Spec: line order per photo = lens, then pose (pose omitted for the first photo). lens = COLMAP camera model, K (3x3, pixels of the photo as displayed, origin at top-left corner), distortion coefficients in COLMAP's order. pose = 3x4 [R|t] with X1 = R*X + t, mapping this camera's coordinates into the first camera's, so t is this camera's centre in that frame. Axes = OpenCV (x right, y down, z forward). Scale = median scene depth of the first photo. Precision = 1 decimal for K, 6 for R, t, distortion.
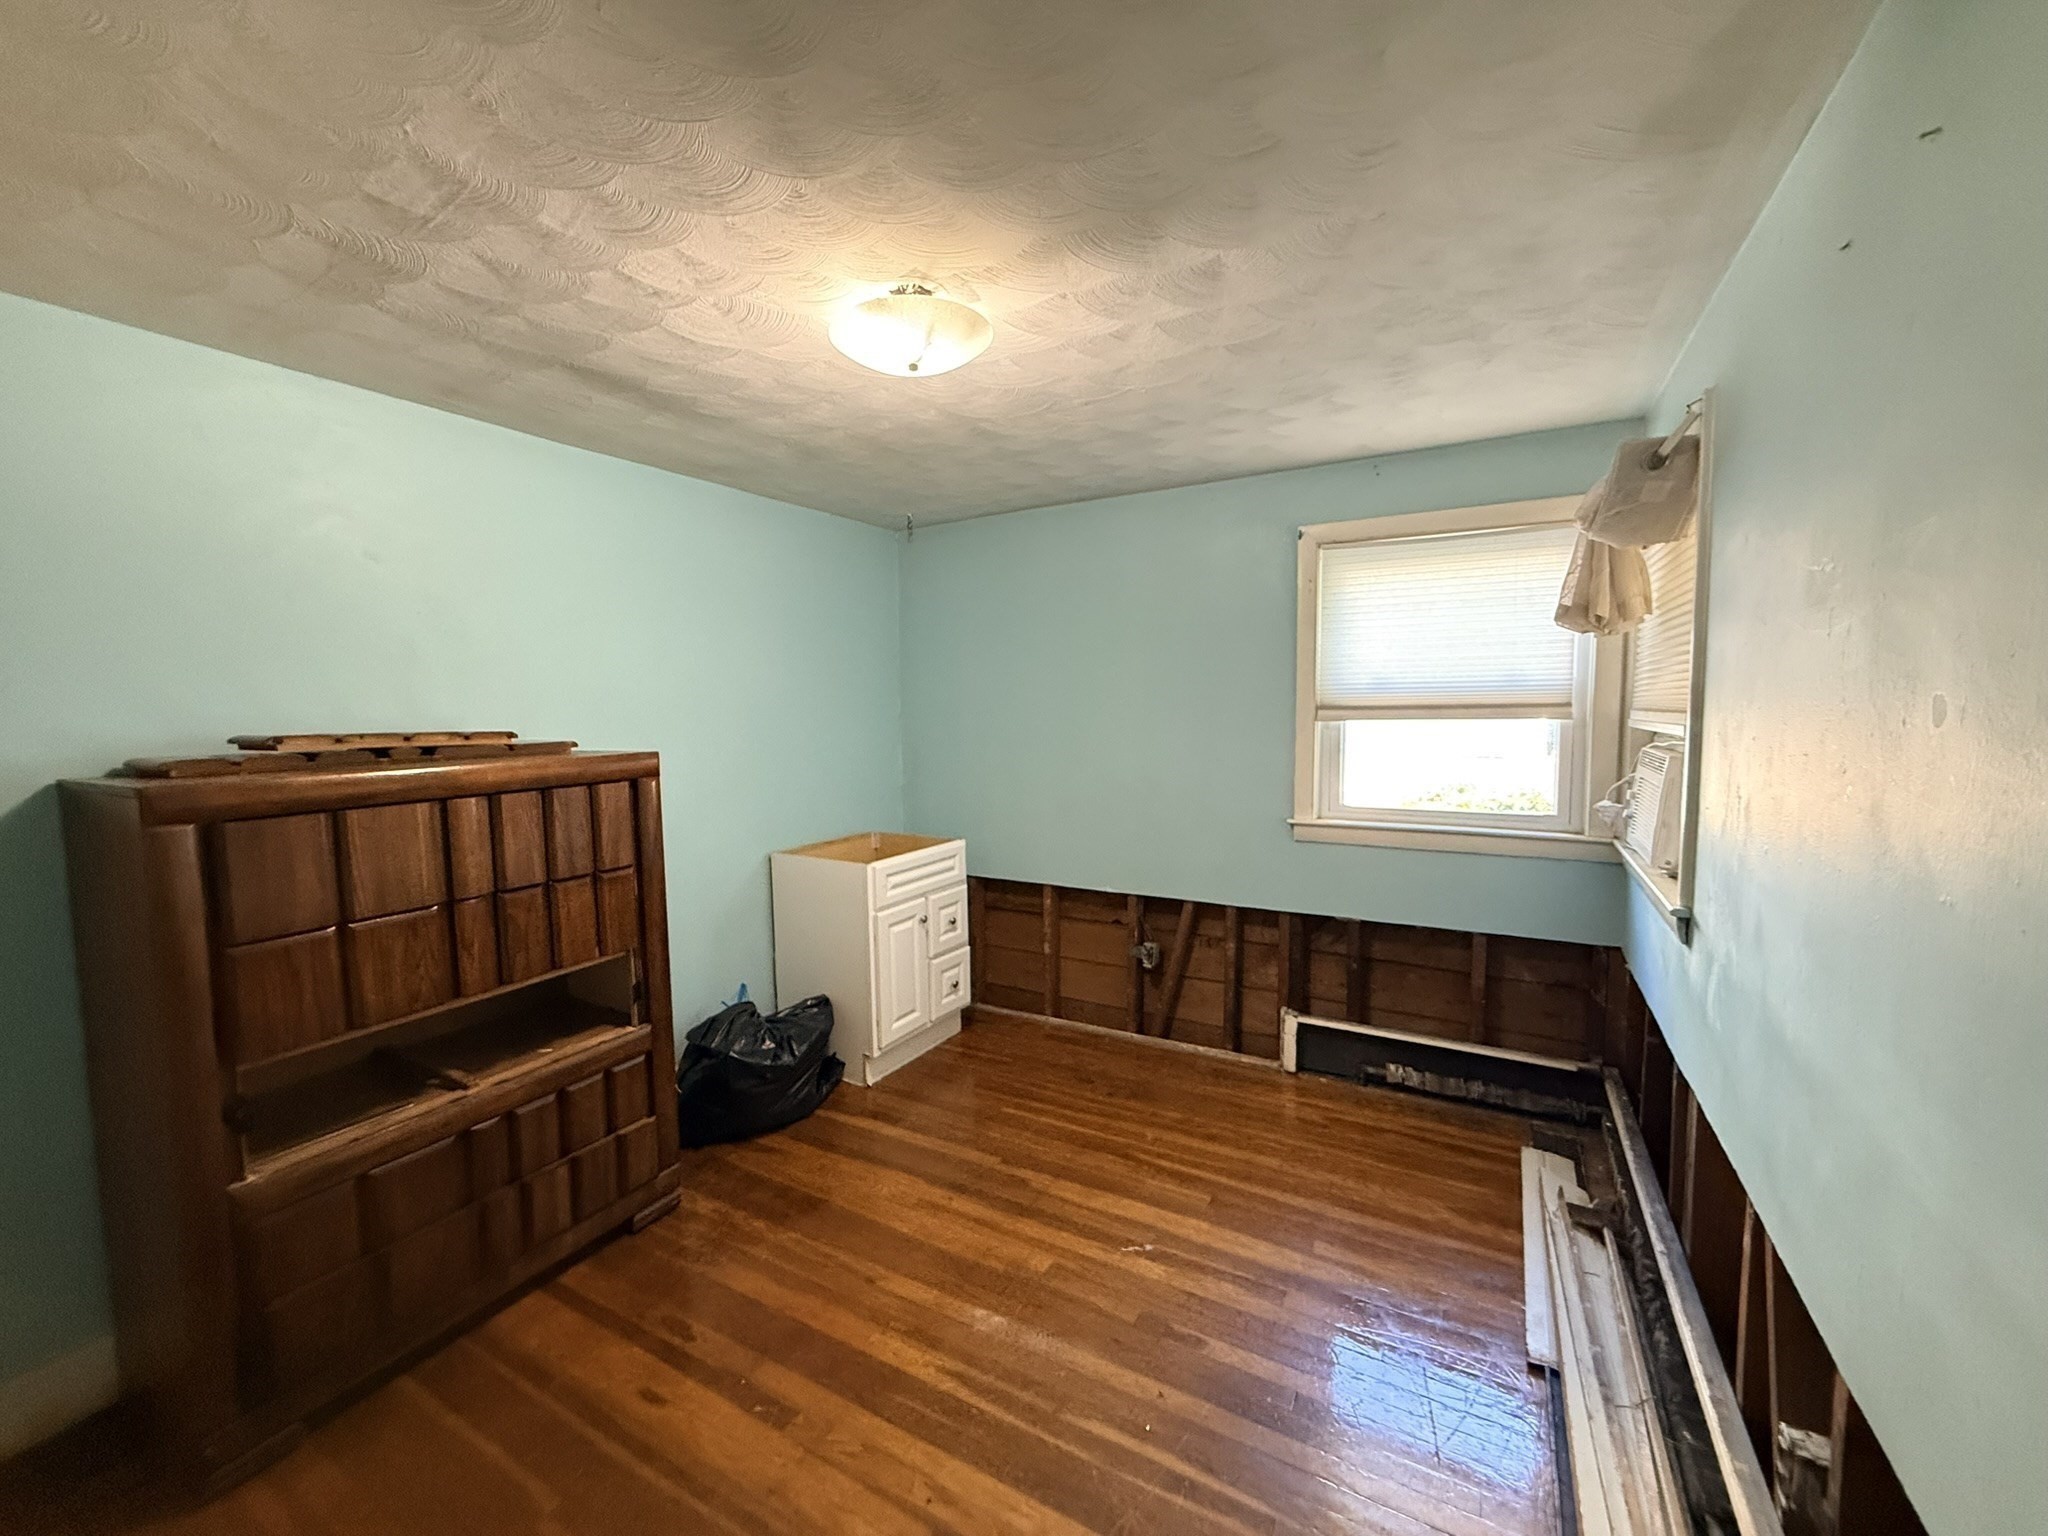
lens RADIAL K [[816.2, 0, 1022.0], [0, 816.2, 770.9], [0, 0, 1]] dist [-0.000785, 0.000125]
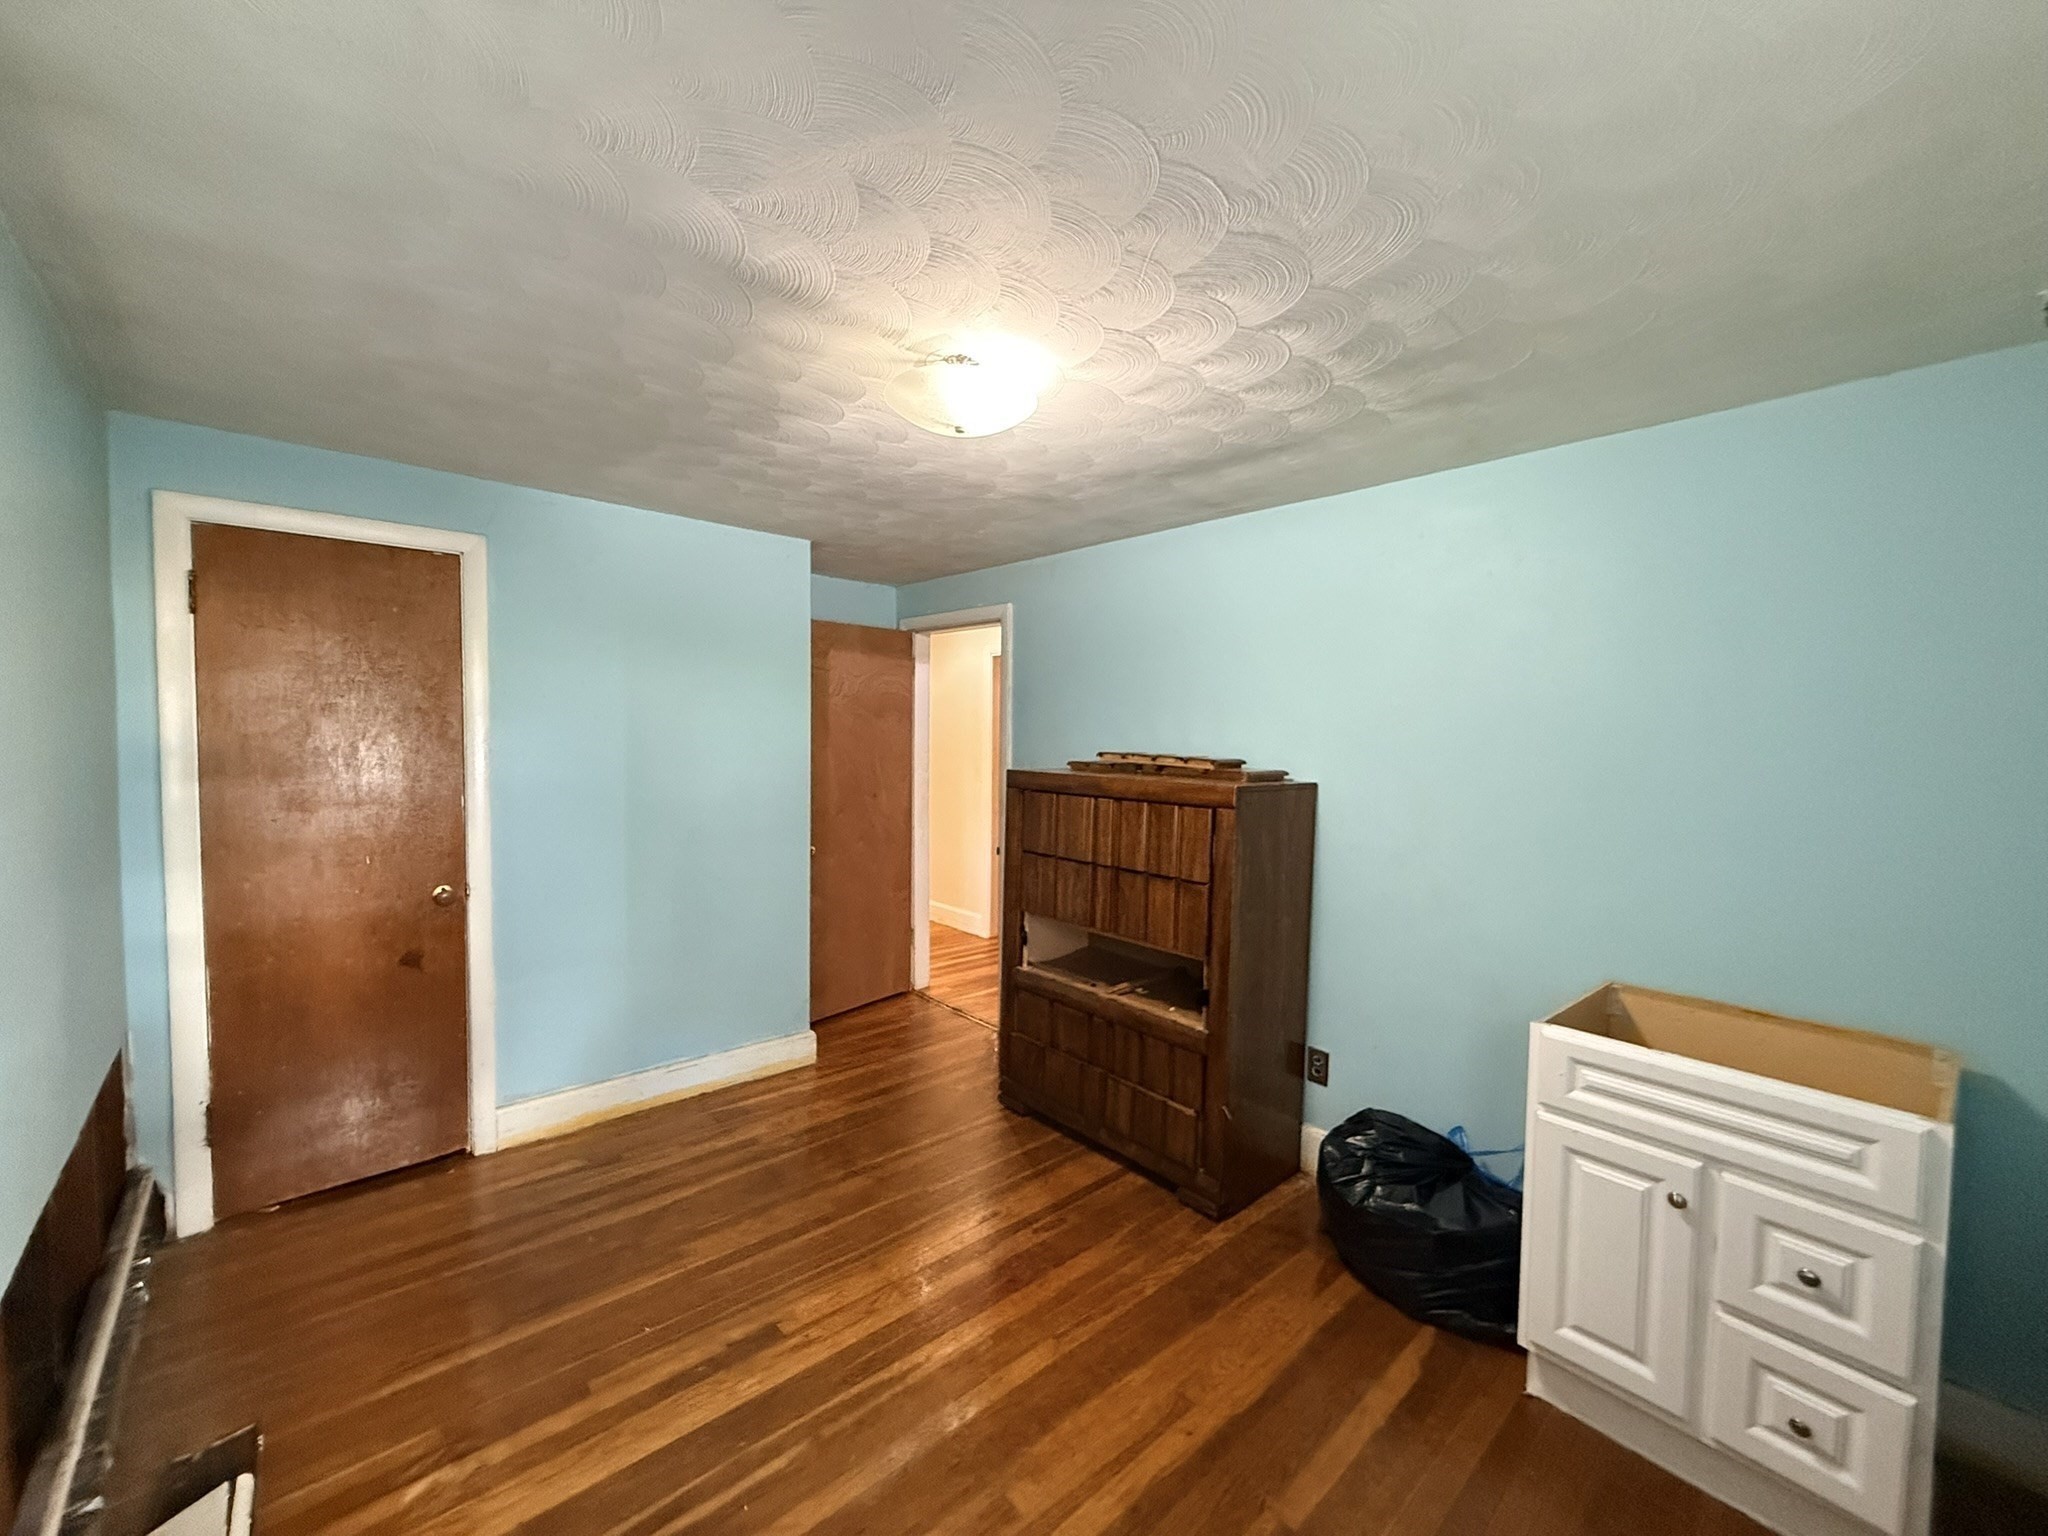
lens RADIAL K [[816.2, 0, 1014.4], [0, 816.2, 762.1], [0, 0, 1]] dist [-0.000785, 0.000125]
pose [[-0.325826, 0.048947, -0.944162, 0.589403], [-0.089244, 0.992607, 0.082256, -0.106312], [0.941208, 0.111062, -0.319049, 0.977081]]
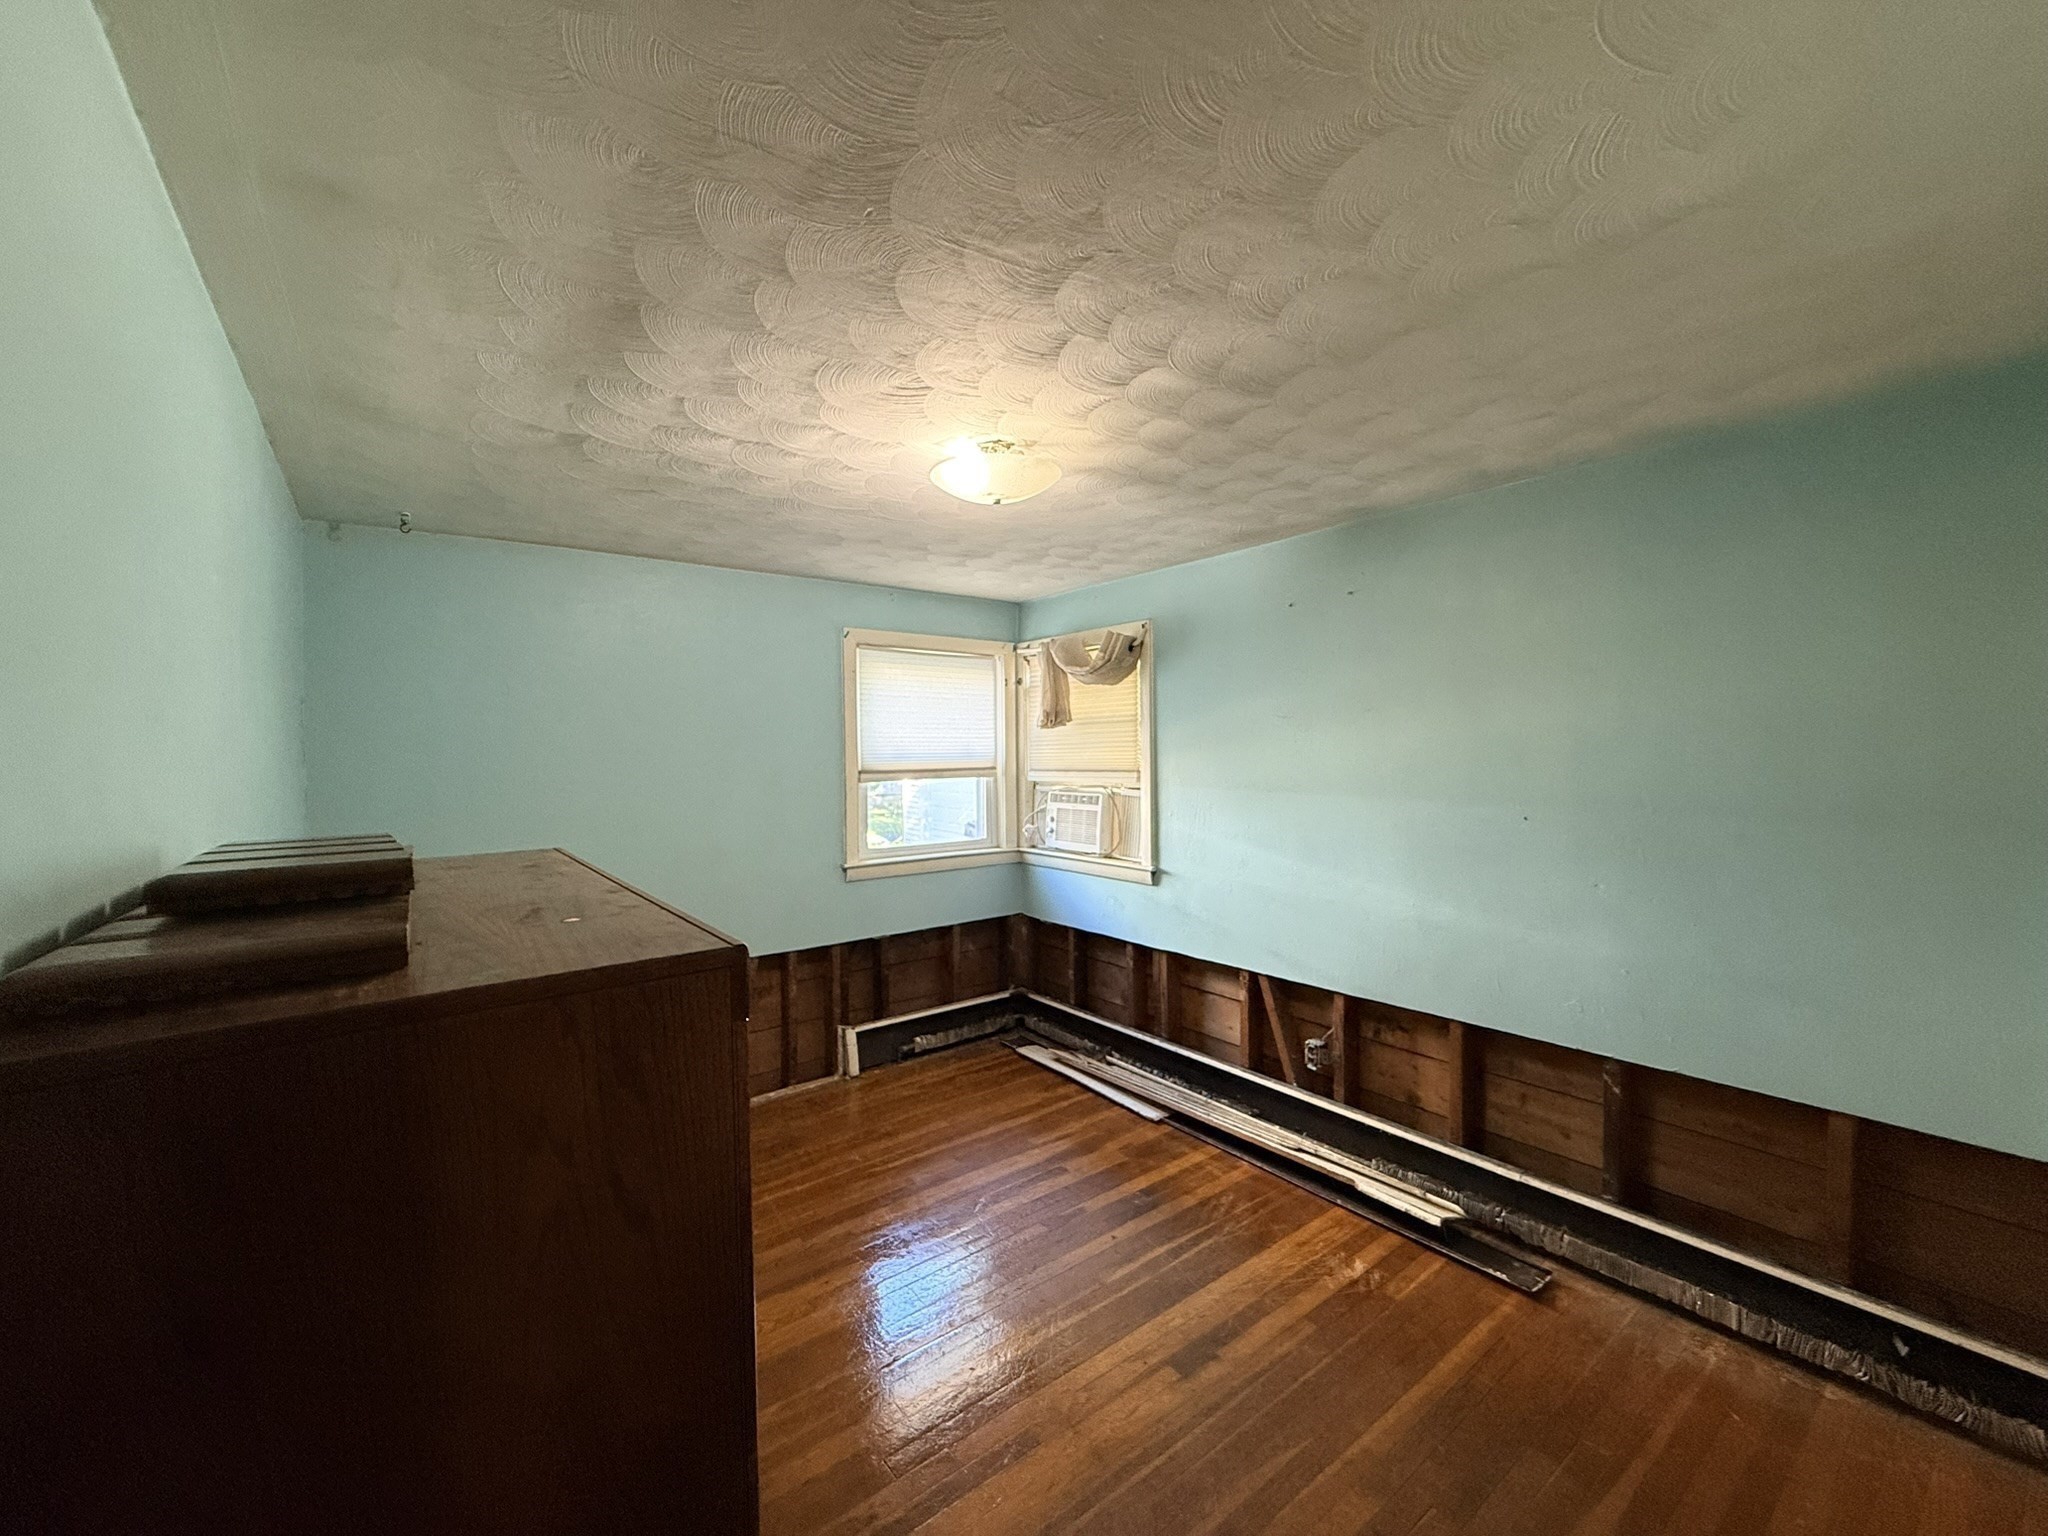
lens RADIAL K [[816.2, 0, 1016.0], [0, 816.2, 772.1], [0, 0, 1]] dist [-0.000785, 0.000125]
pose [[0.394080, -0.014621, 0.918960, -0.843505], [0.083894, 0.996271, -0.020126, -0.039293], [-0.915239, 0.085026, 0.393837, 0.345977]]
